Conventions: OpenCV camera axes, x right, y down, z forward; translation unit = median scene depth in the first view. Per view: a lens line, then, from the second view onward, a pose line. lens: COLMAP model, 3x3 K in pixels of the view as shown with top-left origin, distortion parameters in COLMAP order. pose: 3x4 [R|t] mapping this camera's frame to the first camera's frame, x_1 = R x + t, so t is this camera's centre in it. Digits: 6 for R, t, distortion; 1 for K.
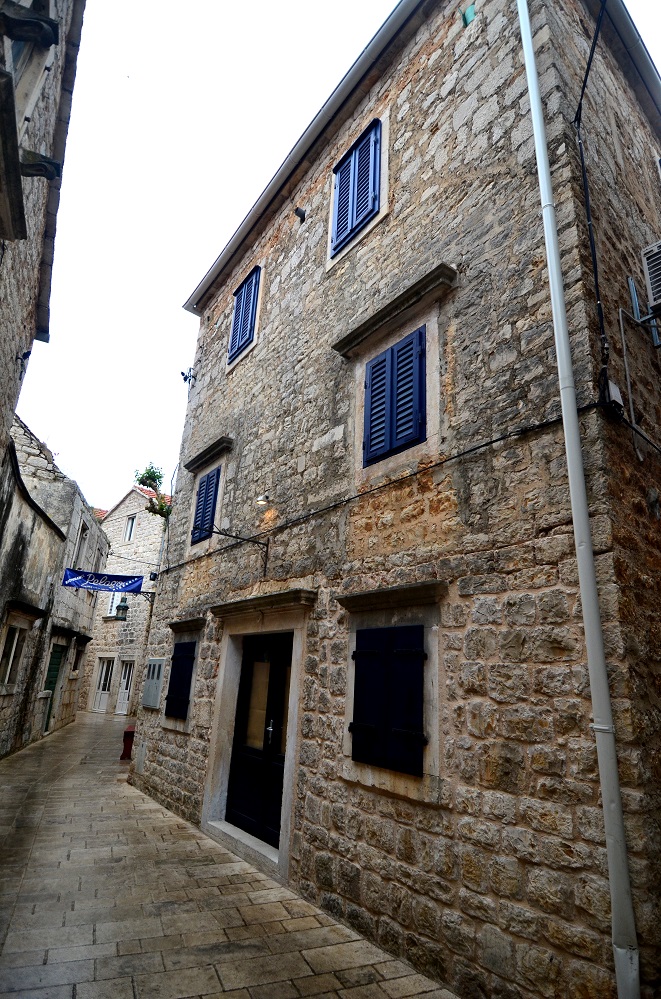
lens RADIAL K [[523.0, 0, 338.8], [0, 523.0, 498.1], [0, 0, 1]] dist [0.011287, -0.026105]
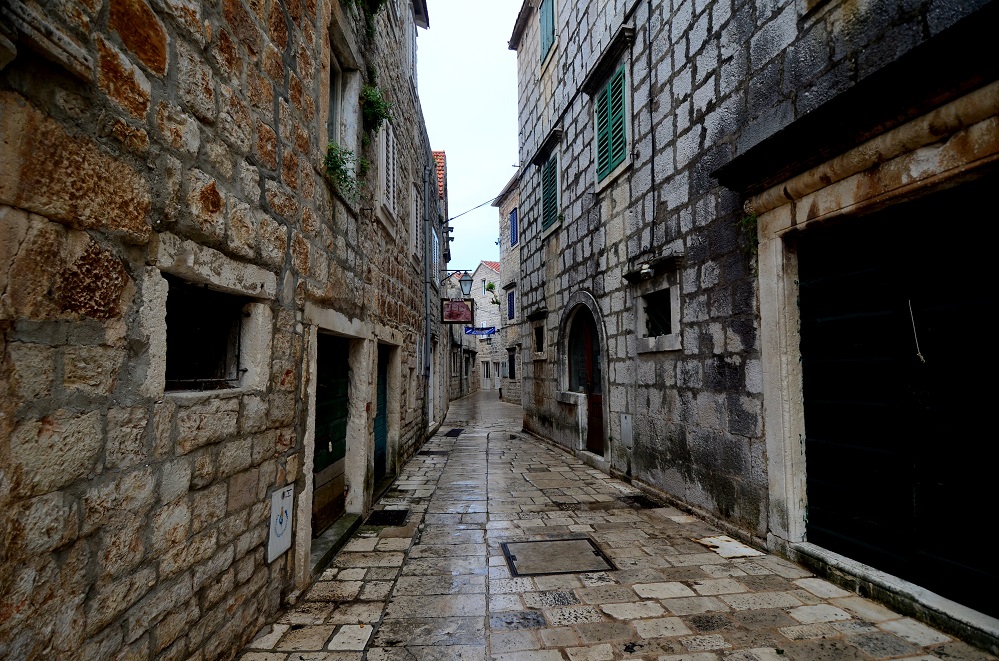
lens RADIAL K [[523.0, 0, 497.4], [0, 523.0, 331.2], [0, 0, 1]] dist [0.011287, -0.026105]
pose [[0.929229, -0.082916, -0.360080, 0.481889], [0.170886, 0.960455, 0.219826, -0.348577], [0.327614, -0.265801, 0.906653, -1.132175]]
